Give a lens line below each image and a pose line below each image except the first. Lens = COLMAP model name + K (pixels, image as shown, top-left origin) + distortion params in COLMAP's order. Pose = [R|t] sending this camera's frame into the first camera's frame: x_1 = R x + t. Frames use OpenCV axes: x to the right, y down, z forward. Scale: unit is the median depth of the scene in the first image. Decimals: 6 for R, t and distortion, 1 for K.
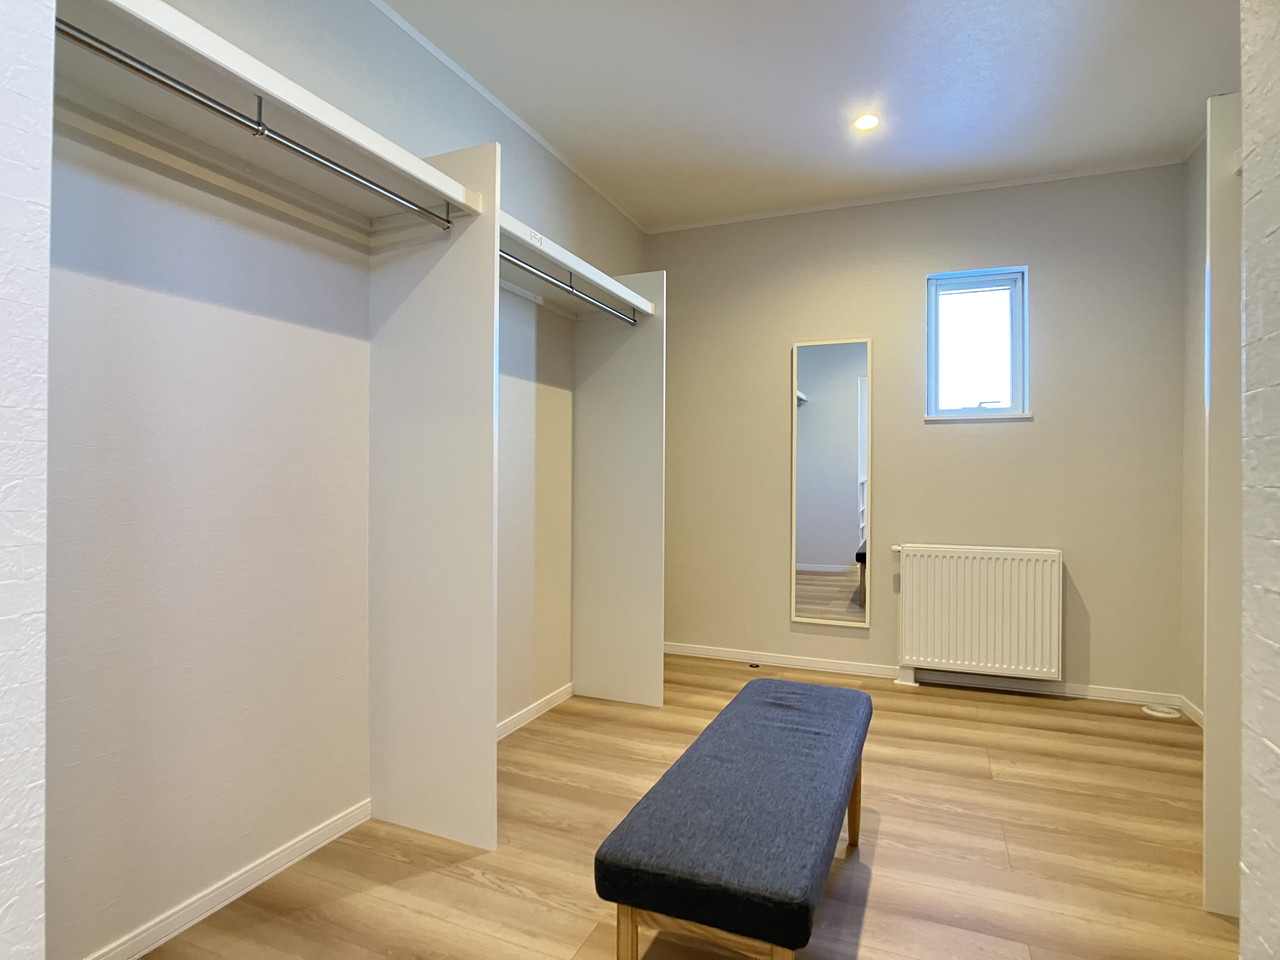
lens RADIAL K [[699.9, 0, 632.8], [0, 699.9, 468.7], [0, 0, 1]] dist [-0.002766, 0.002350]
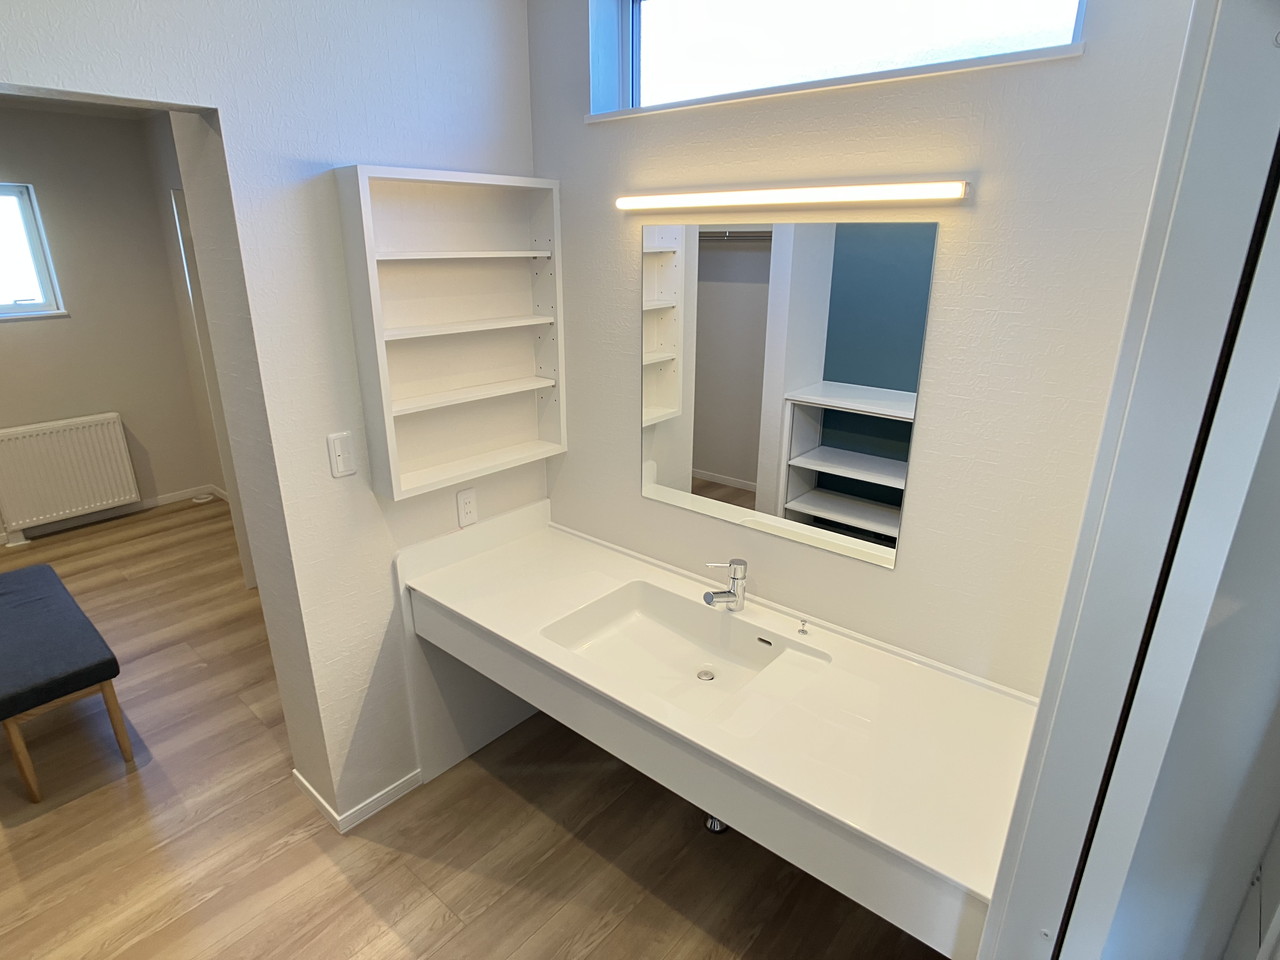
lens RADIAL K [[699.9, 0, 632.8], [0, 699.9, 468.7], [0, 0, 1]] dist [-0.002766, 0.002350]
pose [[0.314224, -0.307428, 0.898193, -0.488915], [-0.010047, 0.944985, 0.326958, -0.338507], [-0.949296, -0.111762, 0.293849, -0.554394]]
